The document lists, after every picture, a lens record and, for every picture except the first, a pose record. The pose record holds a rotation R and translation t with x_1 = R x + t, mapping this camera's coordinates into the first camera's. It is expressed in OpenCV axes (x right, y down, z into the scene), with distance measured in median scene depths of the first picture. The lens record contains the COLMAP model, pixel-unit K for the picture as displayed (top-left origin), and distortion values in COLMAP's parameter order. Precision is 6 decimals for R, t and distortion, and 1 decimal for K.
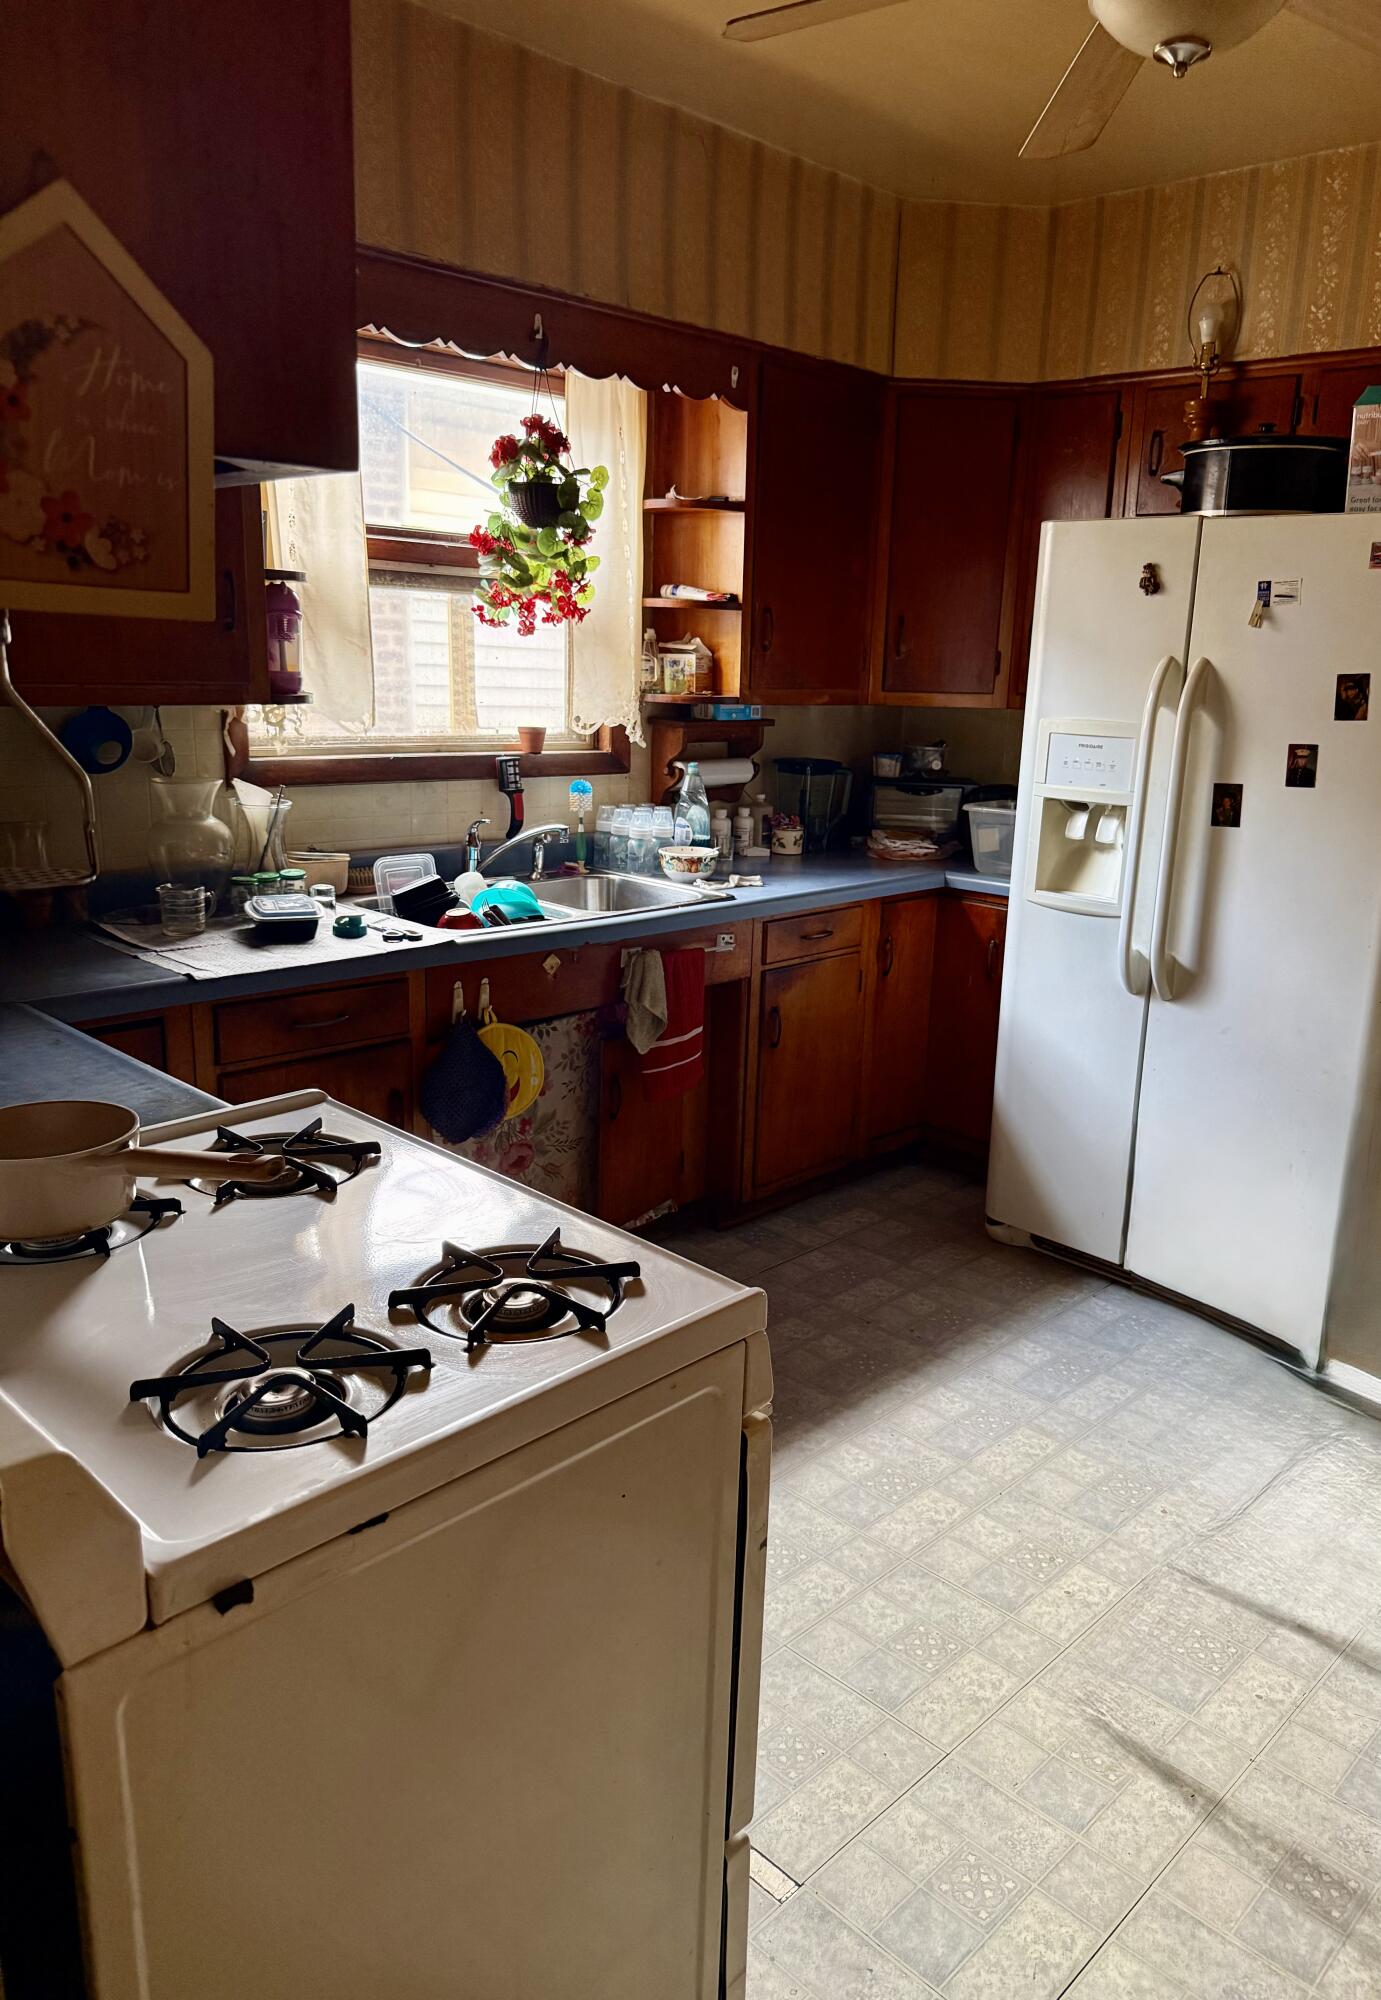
lens RADIAL K [[1425.4, 0, 690.5], [0, 1425.4, 1000.0], [0, 0, 1]] dist [0.004061, 0.001007]
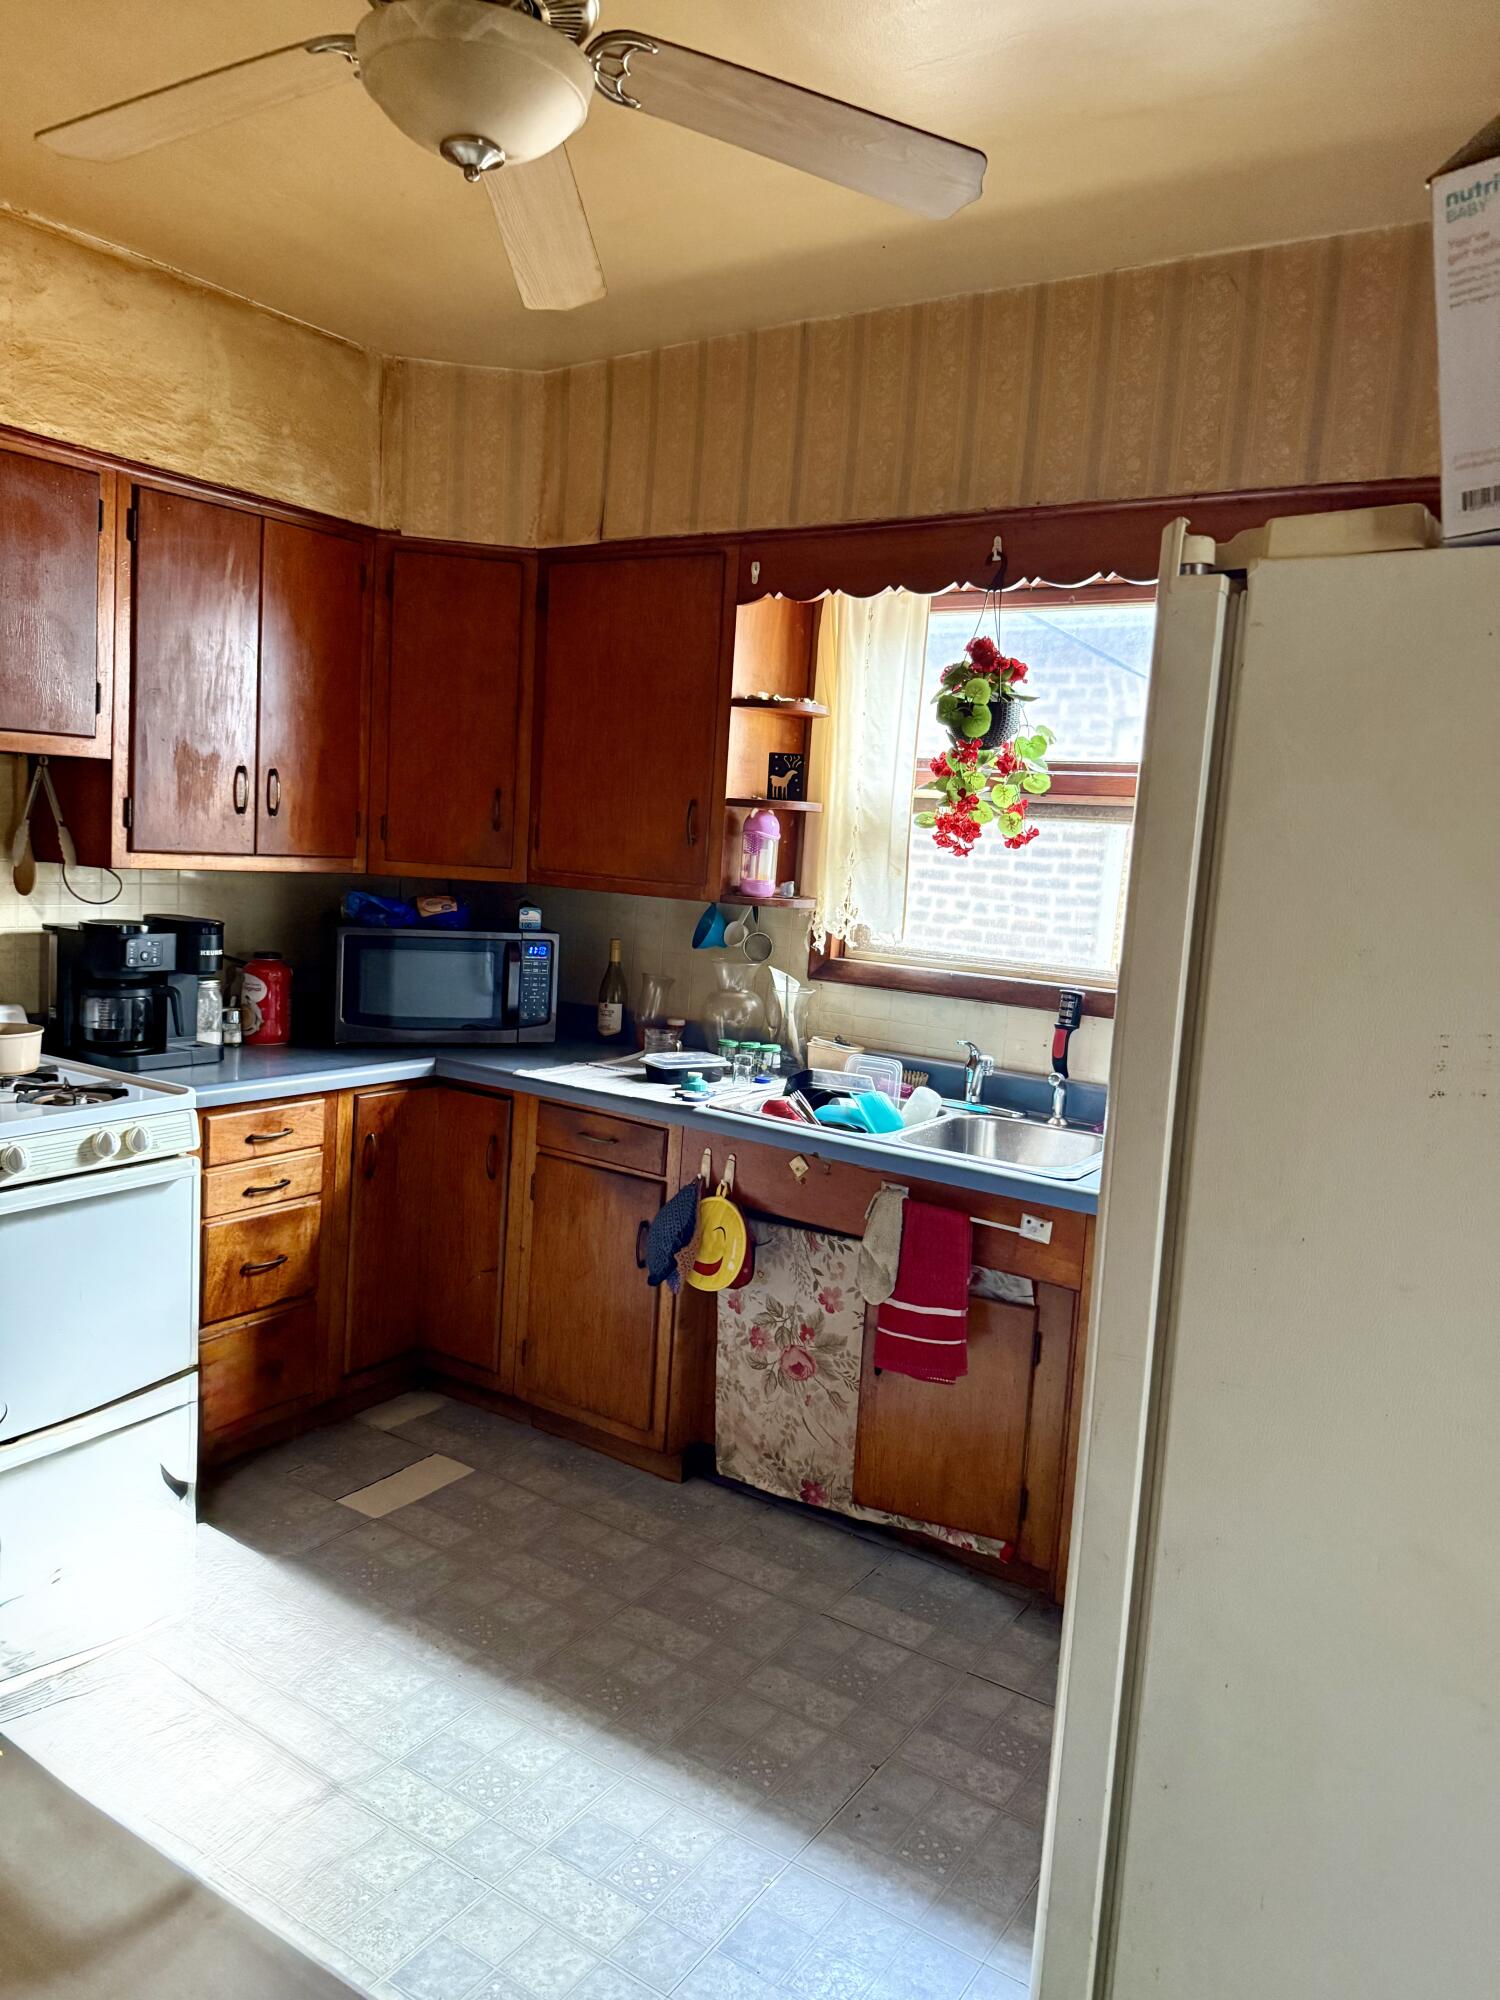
lens RADIAL K [[1338.3, 0, 750.0], [0, 1338.3, 1000.0], [0, 0, 1]] dist [0.000093, -0.000758]
pose [[0.178157, 0.082045, -0.980576, 0.793778], [-0.293896, 0.955469, 0.026547, -0.149582], [0.939088, 0.283458, 0.194336, 0.750066]]
